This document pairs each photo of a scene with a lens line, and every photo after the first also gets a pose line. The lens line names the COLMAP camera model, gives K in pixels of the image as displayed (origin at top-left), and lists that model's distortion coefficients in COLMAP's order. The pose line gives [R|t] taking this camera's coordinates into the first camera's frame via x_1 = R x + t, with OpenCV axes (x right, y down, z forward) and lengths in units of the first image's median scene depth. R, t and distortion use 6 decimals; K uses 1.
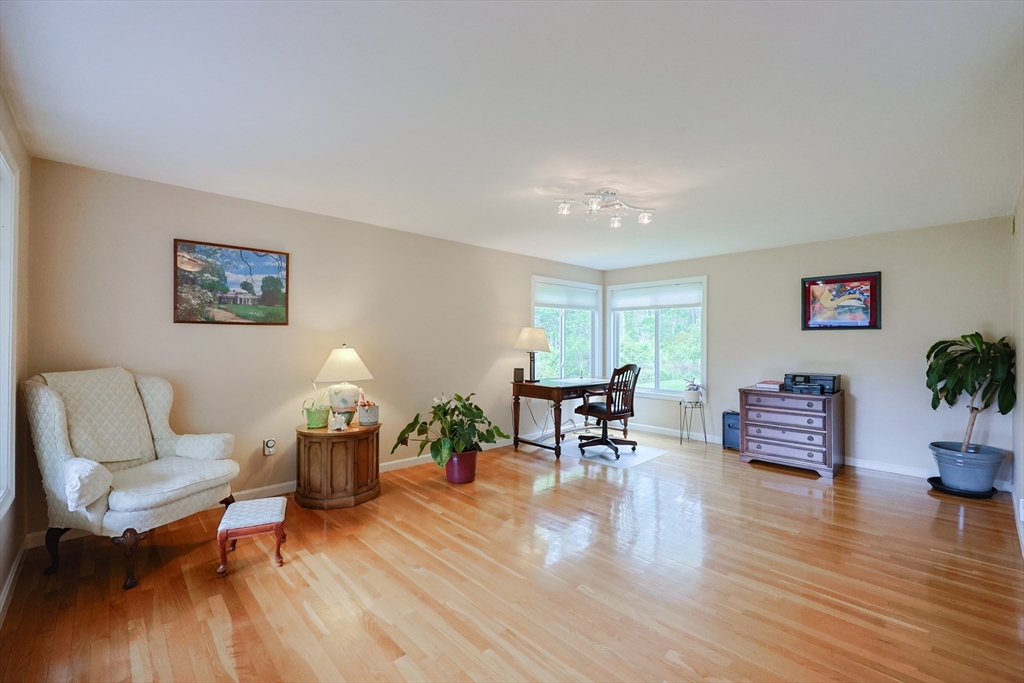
lens RADIAL K [[424.2, 0, 519.6], [0, 424.2, 343.8], [0, 0, 1]] dist [-0.006099, -0.000180]
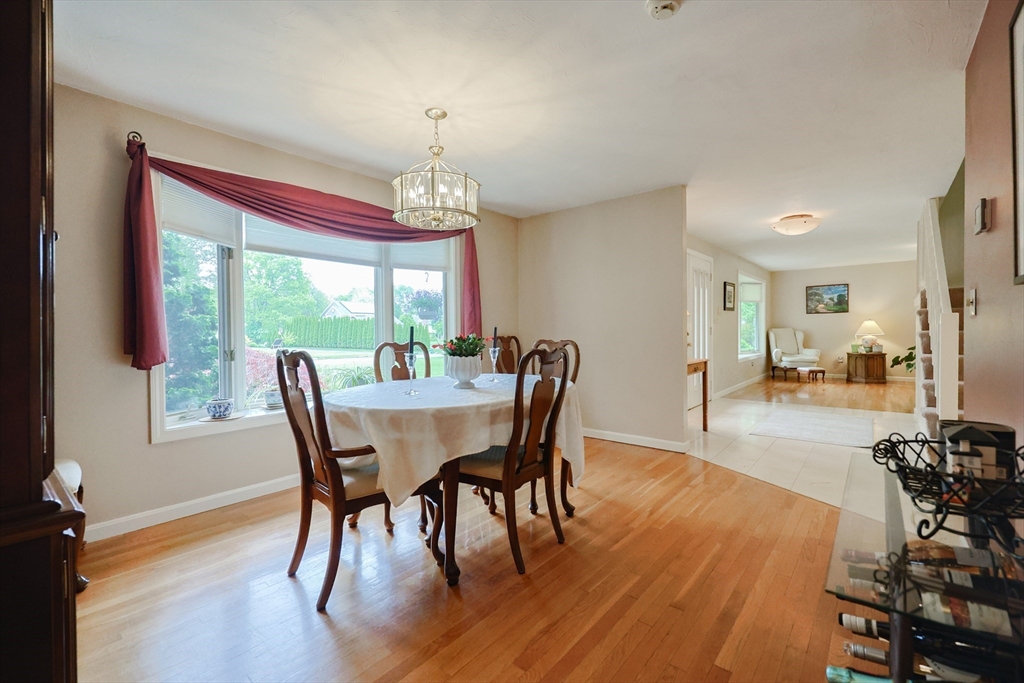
lens RADIAL K [[424.2, 0, 527.1], [0, 424.2, 338.4], [0, 0, 1]] dist [-0.006099, -0.000180]
pose [[0.125686, 0.013569, -0.991977, 1.745135], [0.009526, 0.999844, 0.014883, 0.056849], [0.992024, -0.011320, 0.125538, -1.239271]]
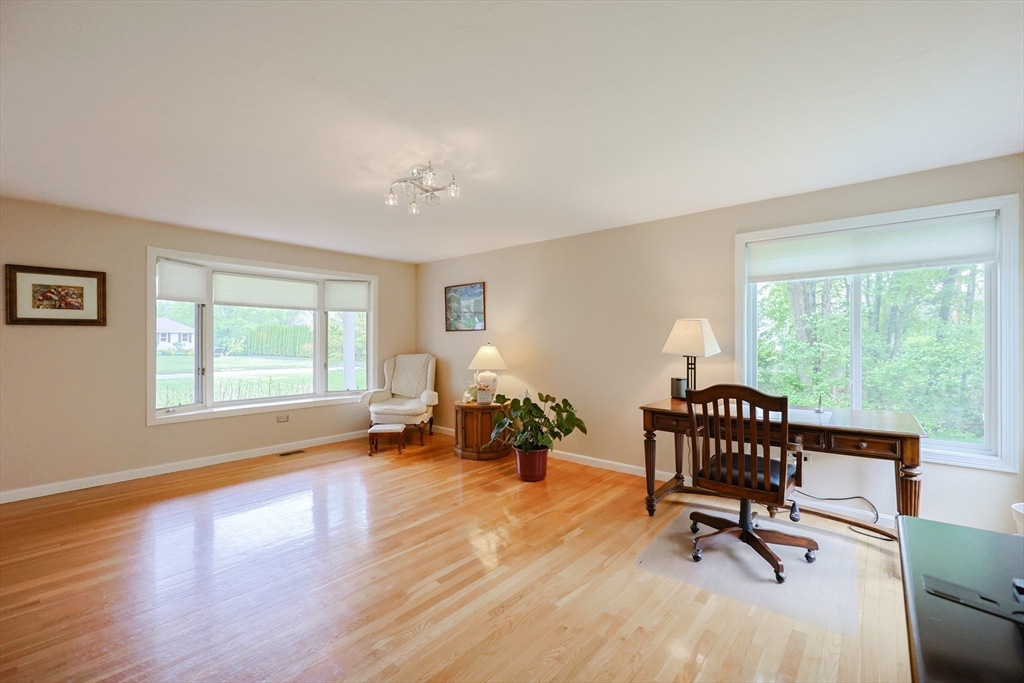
lens RADIAL K [[424.2, 0, 521.7], [0, 424.2, 343.8], [0, 0, 1]] dist [-0.006099, -0.000180]
pose [[0.121024, 0.003178, -0.992644, 0.970671], [-0.003784, 0.999989, 0.002740, -0.000876], [0.992642, 0.003425, 0.121035, 0.967499]]
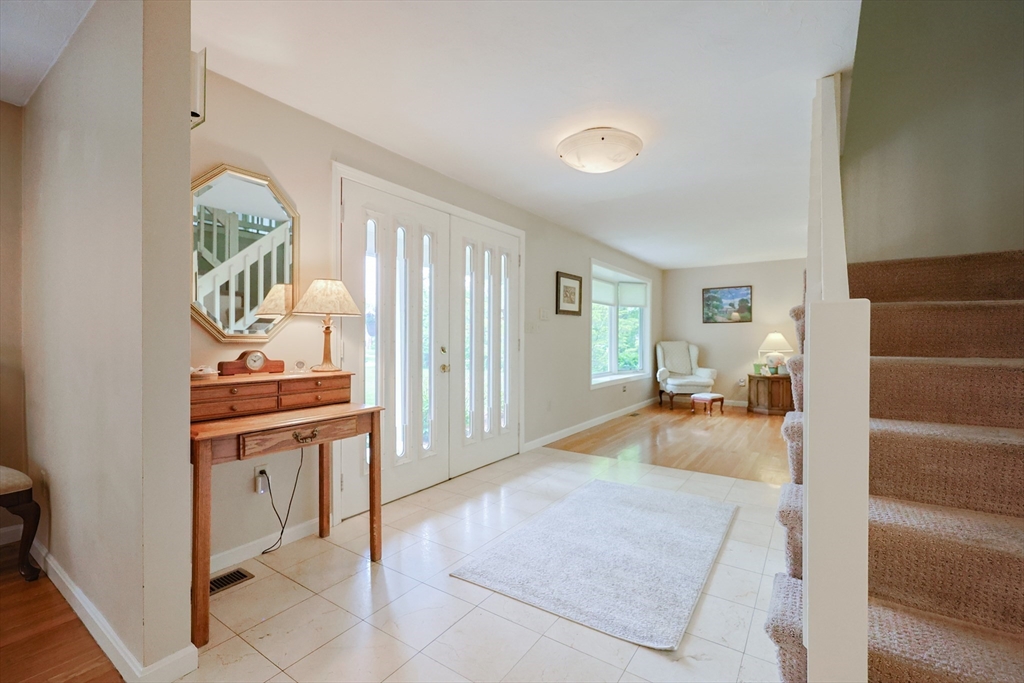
lens RADIAL K [[424.2, 0, 507.4], [0, 424.2, 344.0], [0, 0, 1]] dist [-0.006099, -0.000180]
pose [[0.188912, 0.006469, -0.981973, 1.192046], [-0.003703, 0.999976, 0.005875, 0.051430], [0.981987, 0.002526, 0.188931, -0.493906]]
